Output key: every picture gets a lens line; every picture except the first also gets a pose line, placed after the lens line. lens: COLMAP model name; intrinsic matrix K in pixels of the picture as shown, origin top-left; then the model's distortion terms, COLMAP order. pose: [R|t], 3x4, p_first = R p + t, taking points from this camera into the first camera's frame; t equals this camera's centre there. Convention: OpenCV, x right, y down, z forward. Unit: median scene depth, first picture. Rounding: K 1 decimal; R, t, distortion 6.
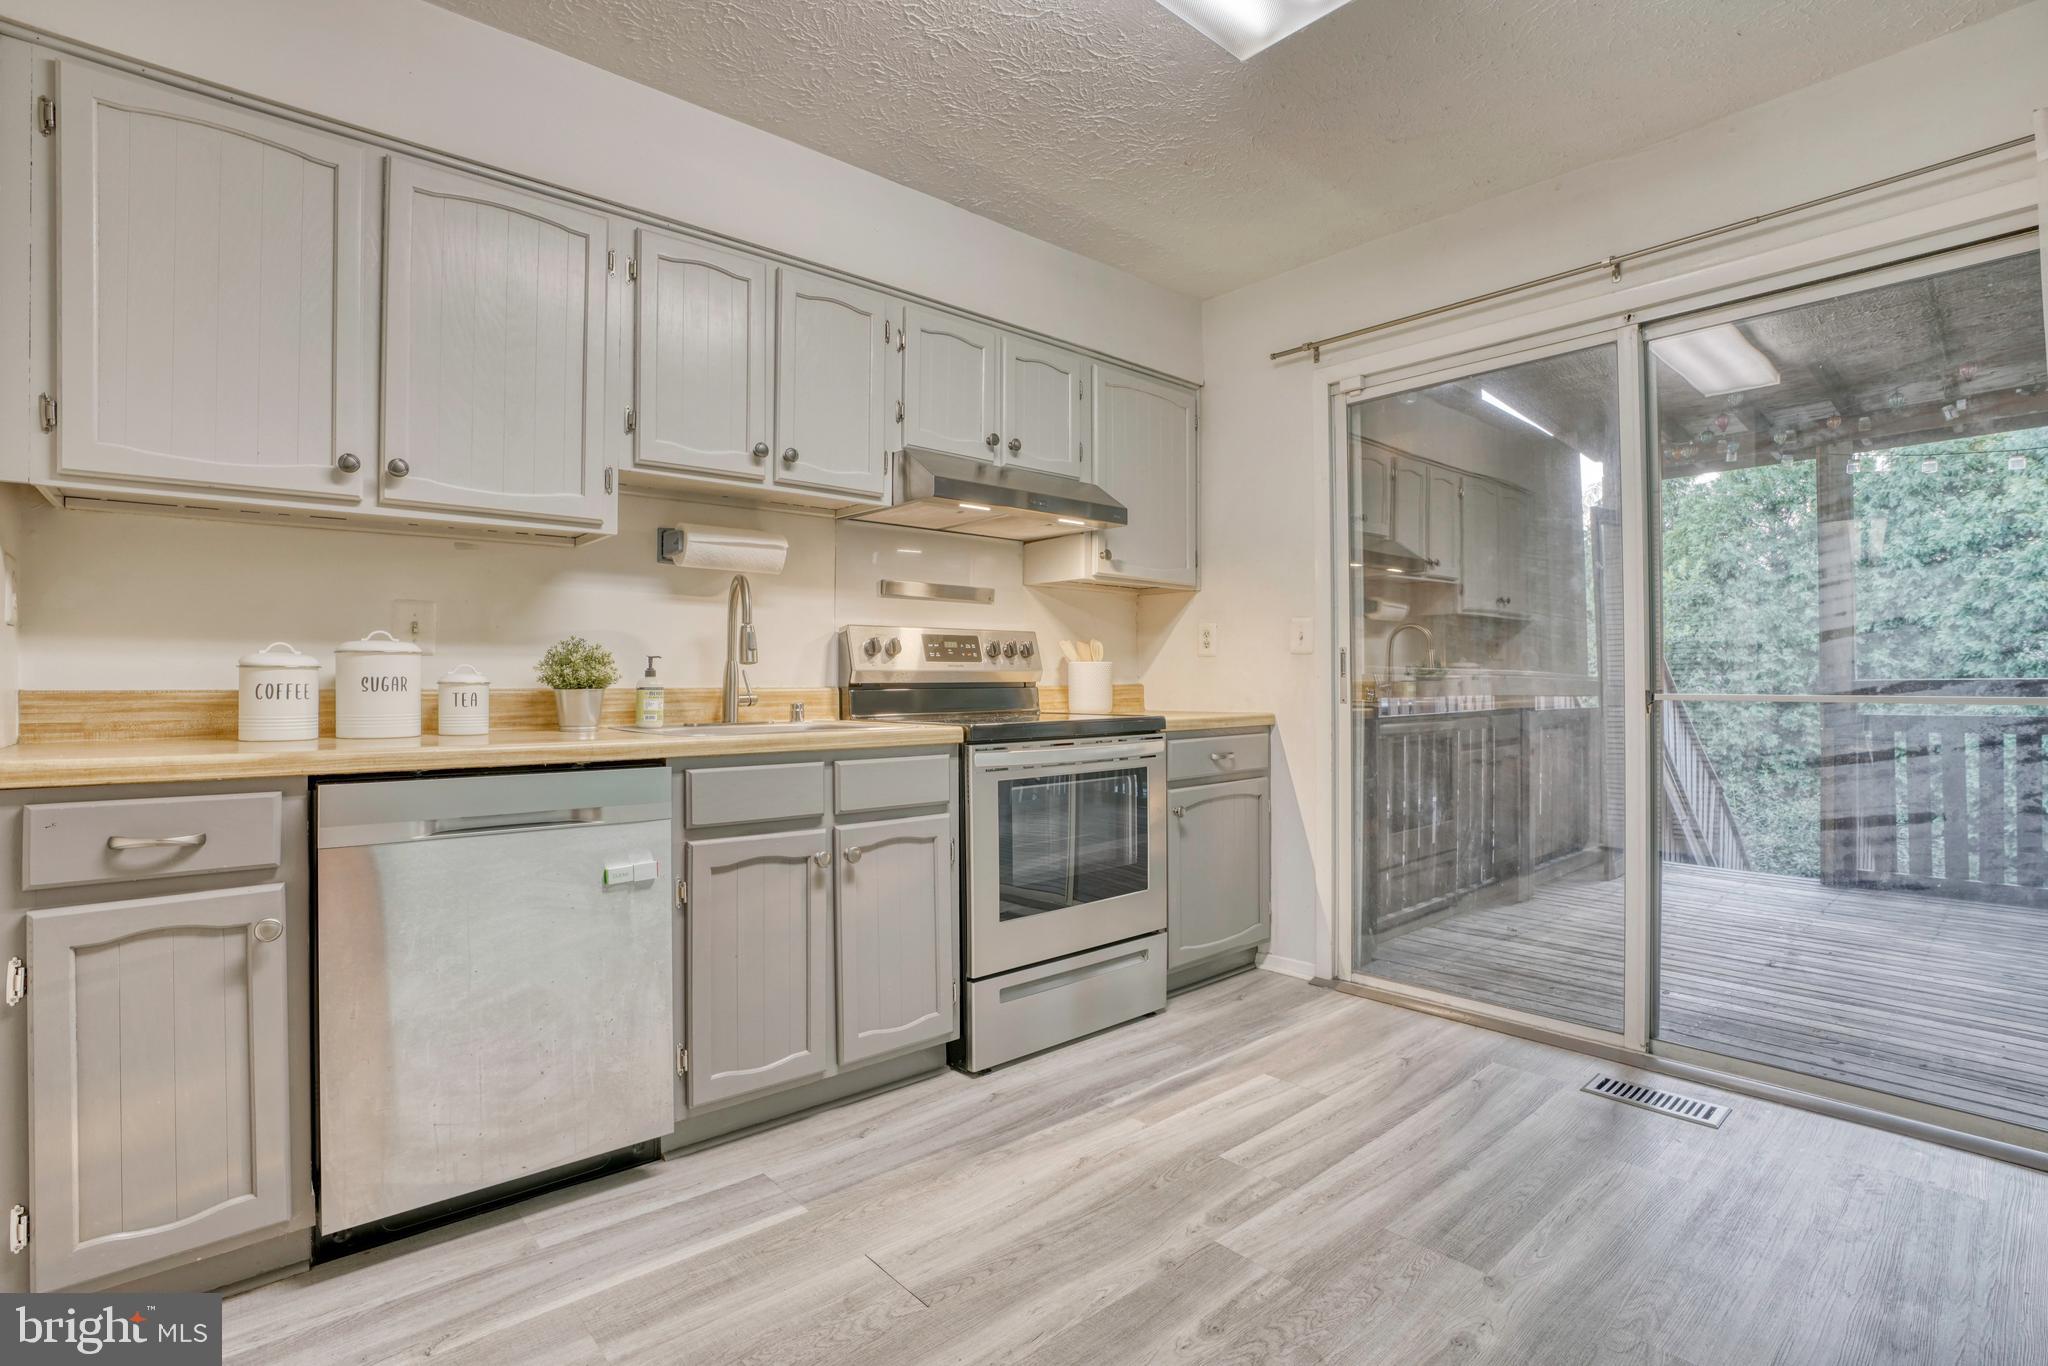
lens RADIAL K [[966.5, 0, 1012.3], [0, 966.5, 675.9], [0, 0, 1]] dist [-0.074549, 0.029385]
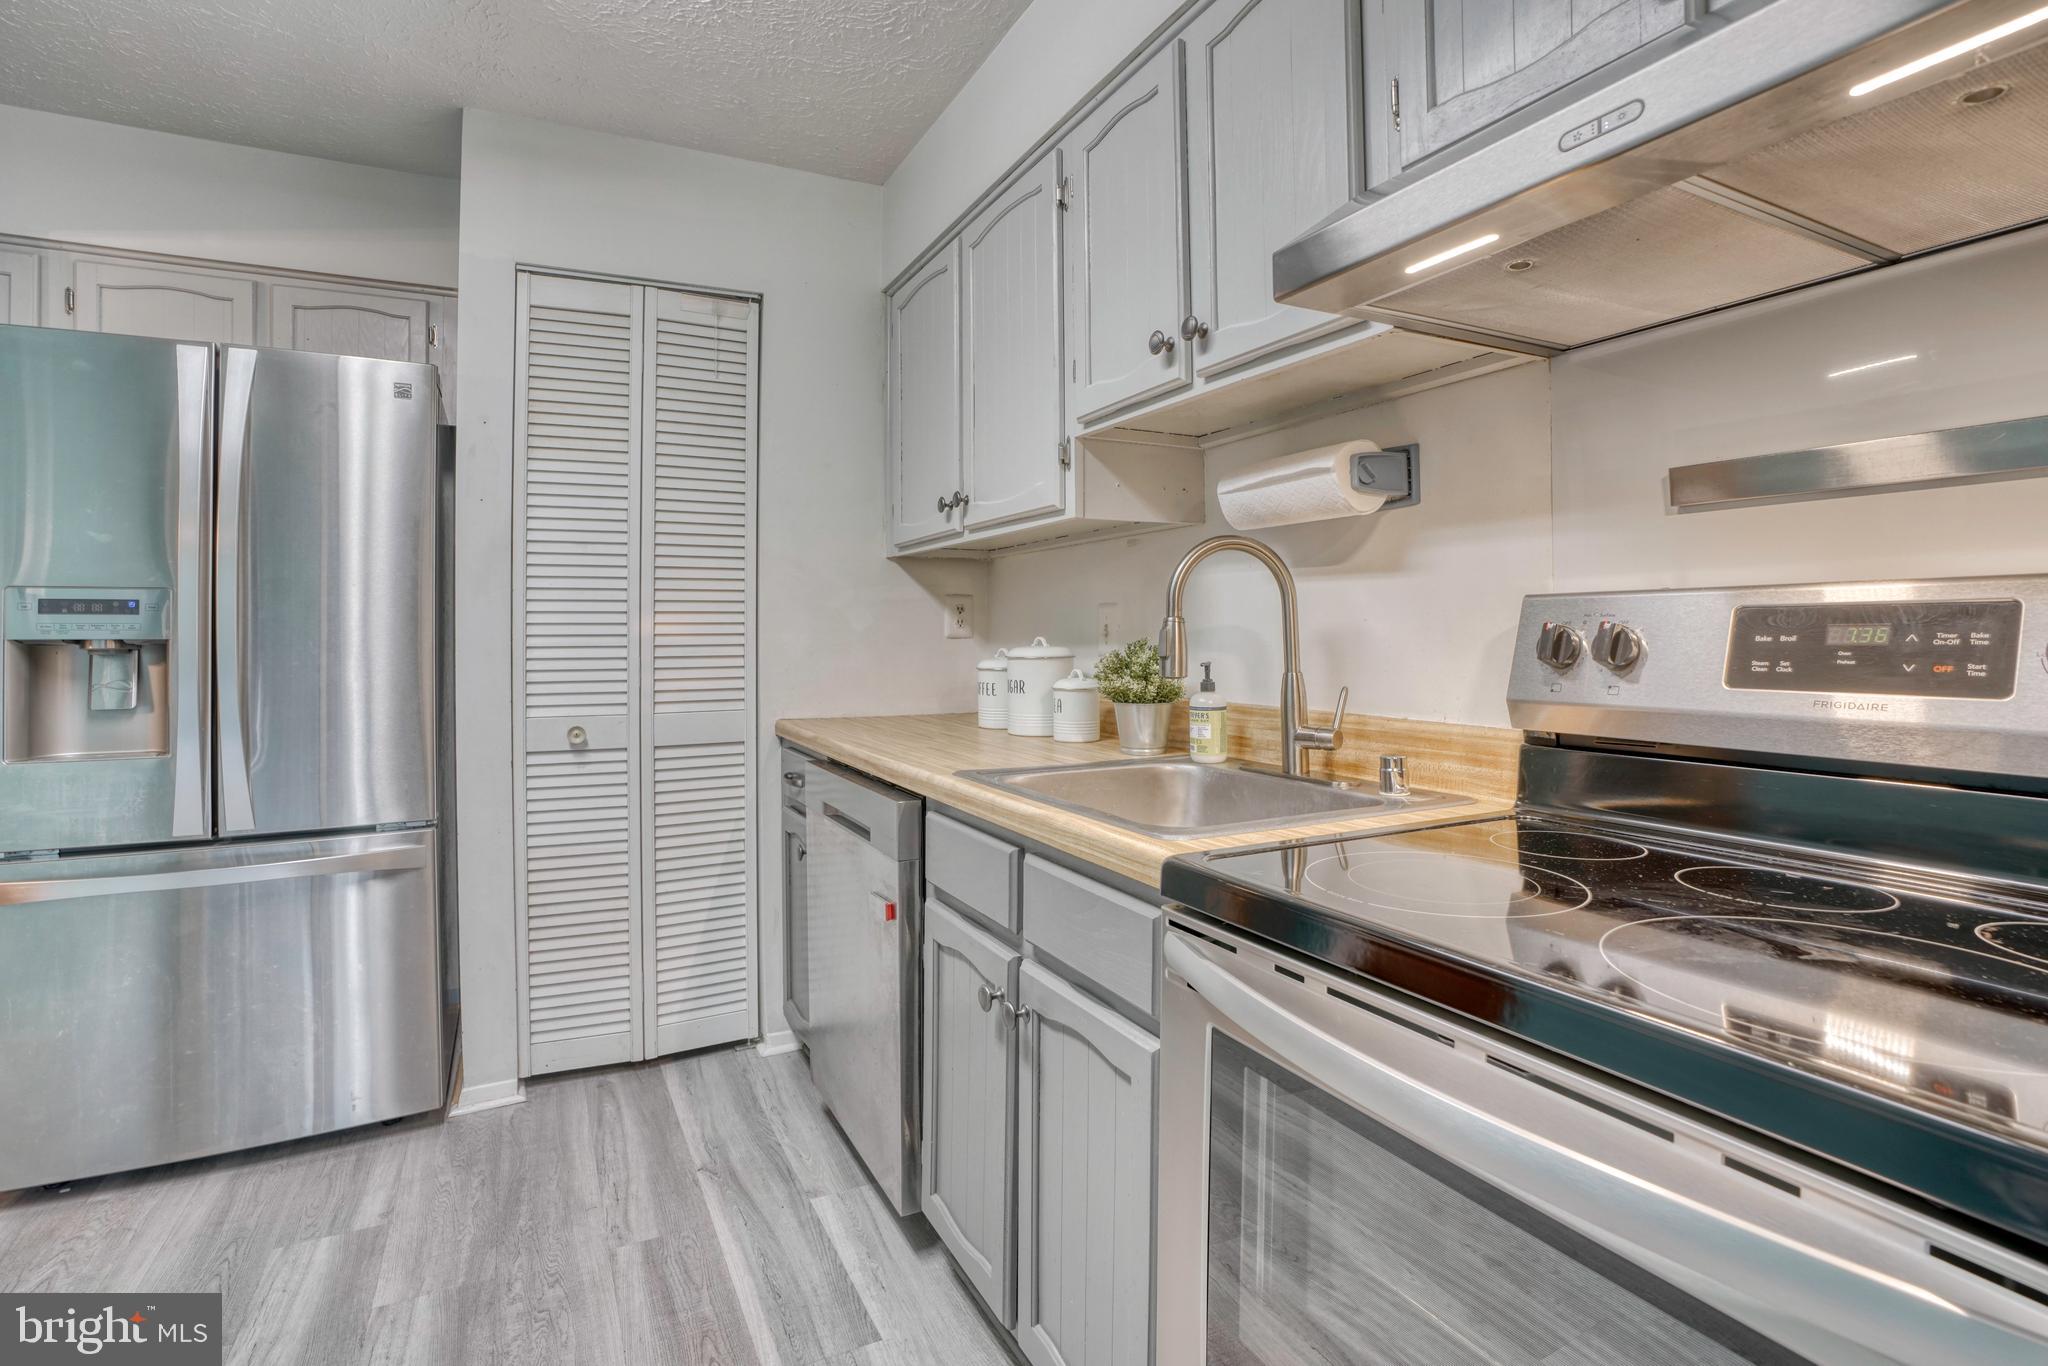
lens RADIAL K [[978.6, 0, 997.8], [0, 978.6, 633.2], [0, 0, 1]] dist [-0.050365, 0.017391]
pose [[-0.257349, 0.004027, -0.966310, 0.408838], [0.010003, 0.999949, 0.001503, -0.049746], [0.966267, -0.009279, -0.257376, 1.126304]]
